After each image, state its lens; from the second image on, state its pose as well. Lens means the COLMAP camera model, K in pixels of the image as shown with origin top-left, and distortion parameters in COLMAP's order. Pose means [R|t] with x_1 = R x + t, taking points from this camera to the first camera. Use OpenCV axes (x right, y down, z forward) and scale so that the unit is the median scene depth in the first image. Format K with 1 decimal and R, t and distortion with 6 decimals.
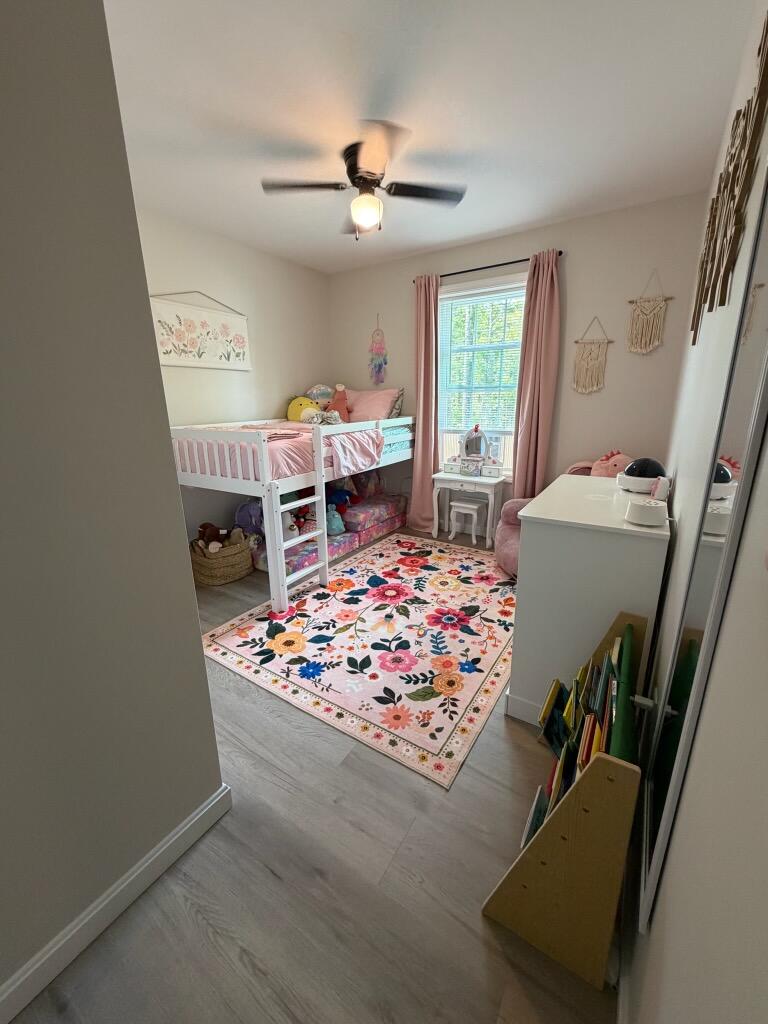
lens RADIAL K [[407.2, 0, 384.0], [0, 407.2, 512.0], [0, 0, 1]] dist [0.000677, 0.000323]
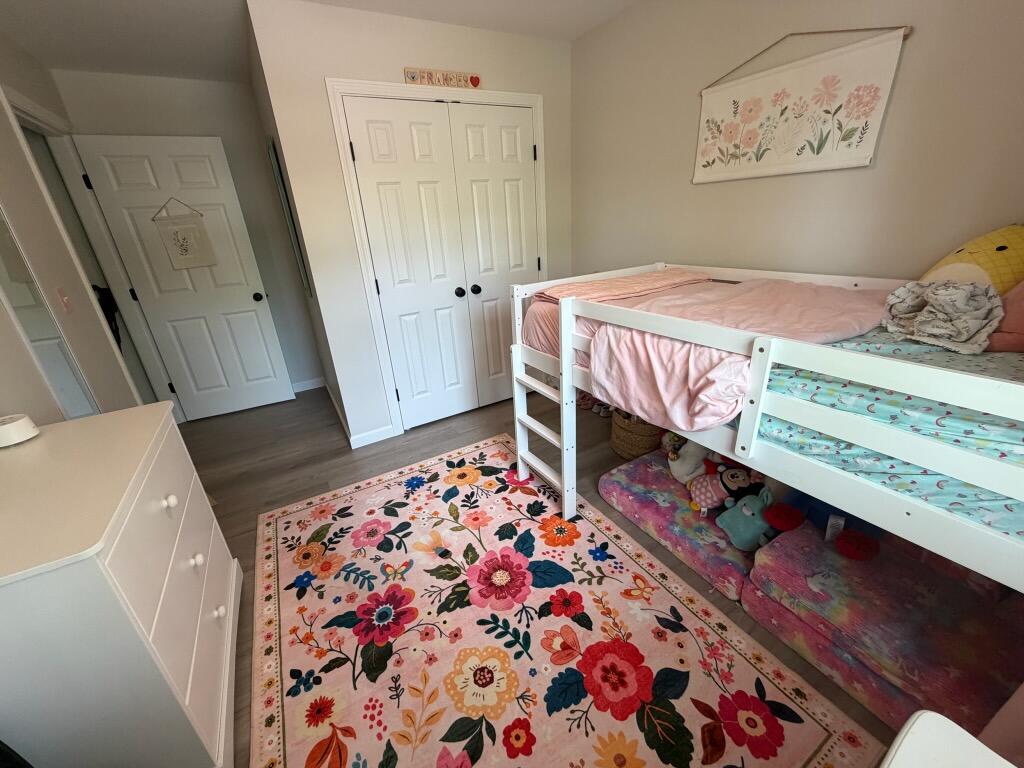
lens RADIAL K [[407.2, 0, 508.2], [0, 407.2, 385.4], [0, 0, 1]] dist [0.000677, 0.000323]
pose [[-0.459277, 0.383090, -0.801441, 0.455865], [-0.170949, 0.847243, 0.502948, -0.421928], [0.871689, 0.367998, -0.323630, 1.252243]]
